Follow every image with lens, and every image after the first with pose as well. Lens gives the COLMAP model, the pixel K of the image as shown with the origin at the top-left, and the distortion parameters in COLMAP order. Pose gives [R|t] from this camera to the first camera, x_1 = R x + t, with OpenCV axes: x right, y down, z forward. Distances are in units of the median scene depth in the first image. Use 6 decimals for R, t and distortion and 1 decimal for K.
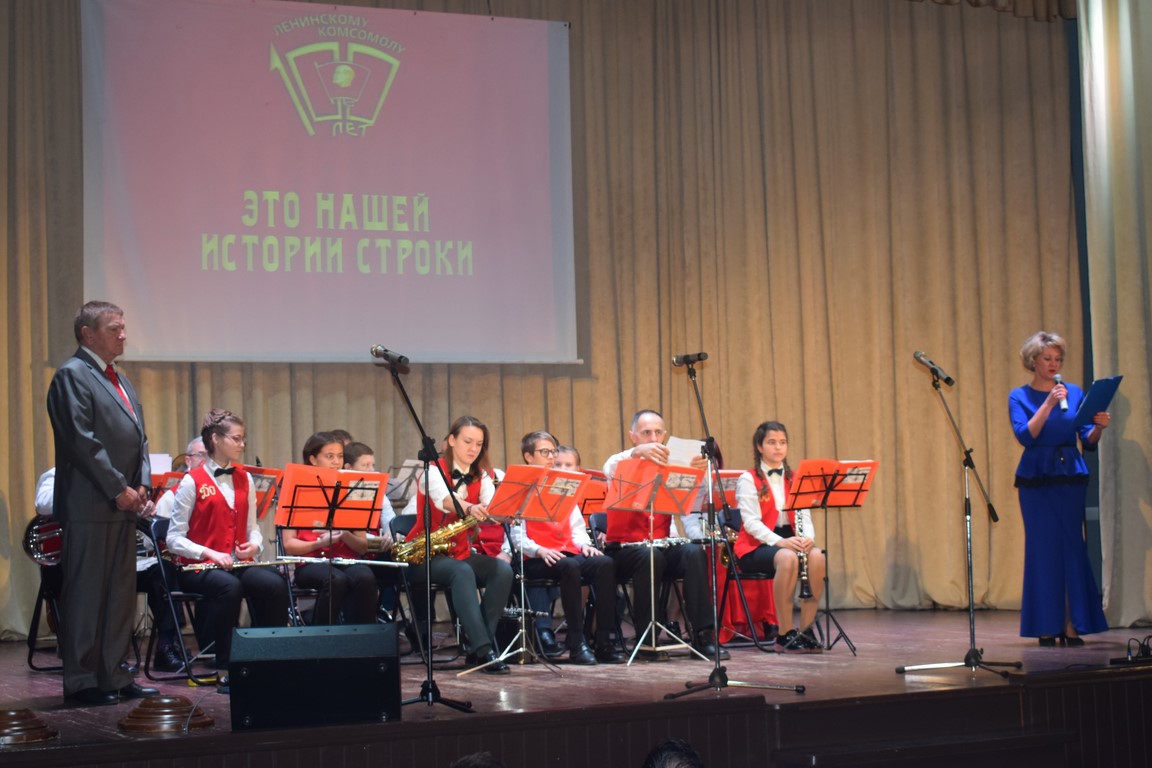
lens RADIAL K [[2144.5, 0, 586.6], [0, 2144.5, 377.1], [0, 0, 1]] dist [-0.054555, 0.000000]
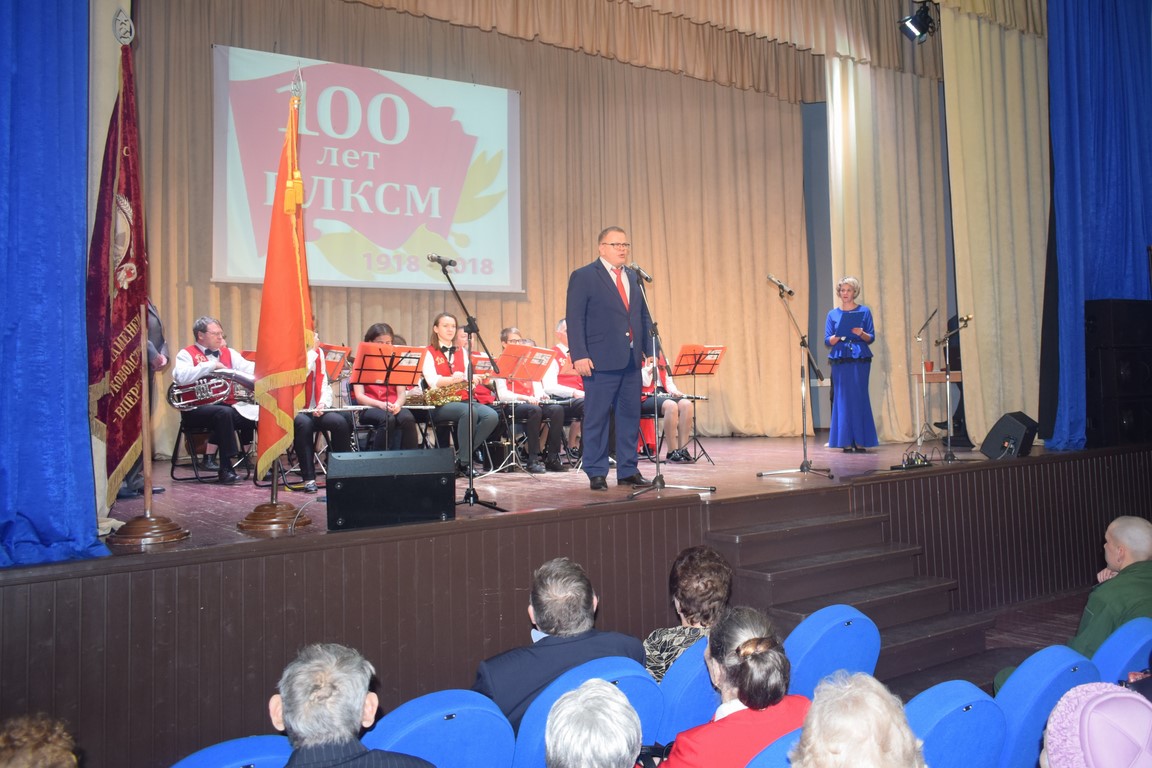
lens RADIAL K [[1053.7, 0, 691.9], [0, 1053.7, 332.6], [0, 0, 1]] dist [-0.038976, 0.000000]
pose [[0.979910, 0.012206, 0.199064, -0.041583], [-0.013865, 0.999880, 0.006940, 0.019120], [-0.198956, -0.009560, 0.979962, 0.174210]]
